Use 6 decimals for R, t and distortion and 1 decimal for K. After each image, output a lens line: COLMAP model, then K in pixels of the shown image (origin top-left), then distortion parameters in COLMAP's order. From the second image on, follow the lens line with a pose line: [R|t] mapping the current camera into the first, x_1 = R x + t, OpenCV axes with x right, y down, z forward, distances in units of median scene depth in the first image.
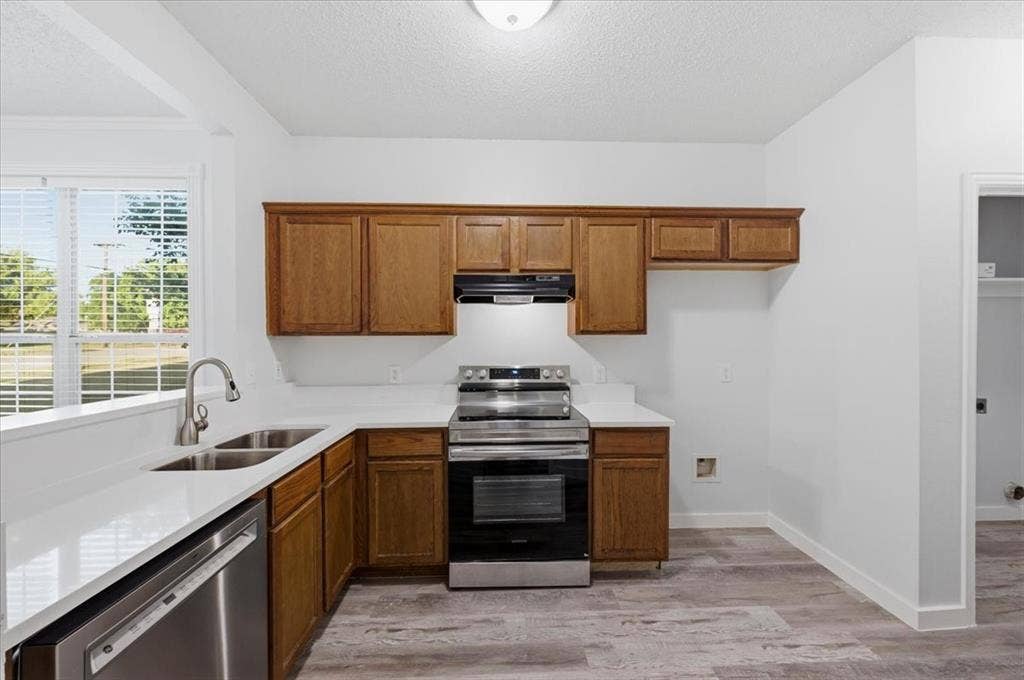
lens RADIAL K [[403.7, 0, 511.6], [0, 403.7, 340.6], [0, 0, 1]] dist [0.003889, 0.000053]
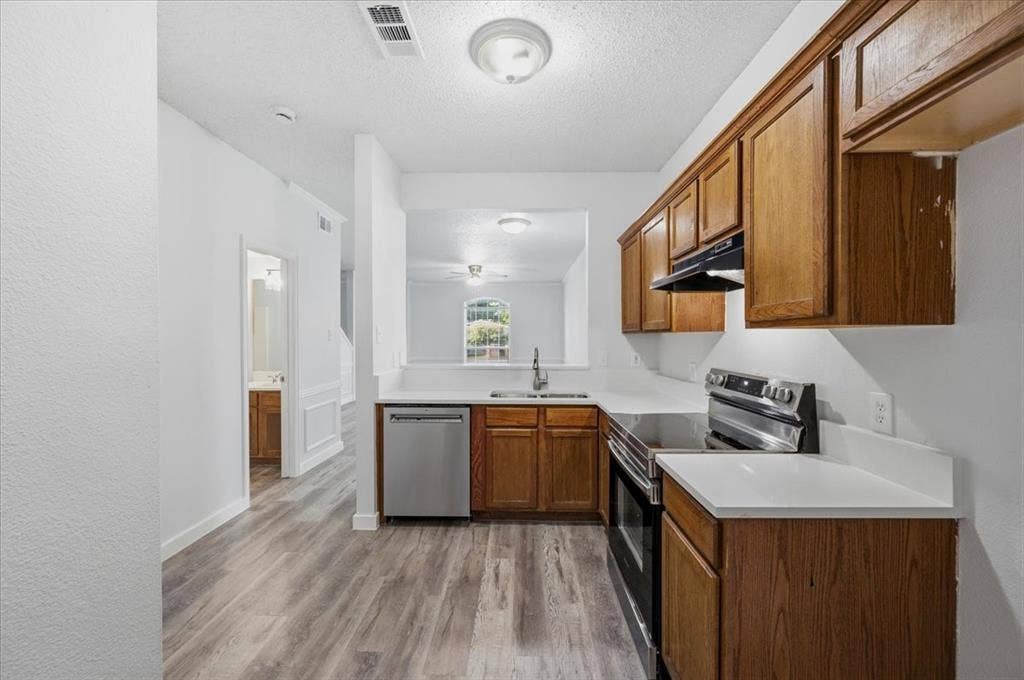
lens RADIAL K [[403.7, 0, 511.4], [0, 403.7, 340.7], [0, 0, 1]] dist [0.003889, 0.000053]
pose [[-0.083028, 0.008582, -0.996510, 1.087133], [0.005398, 0.999952, 0.008162, -0.005620], [0.996533, -0.004701, -0.083070, 0.963076]]
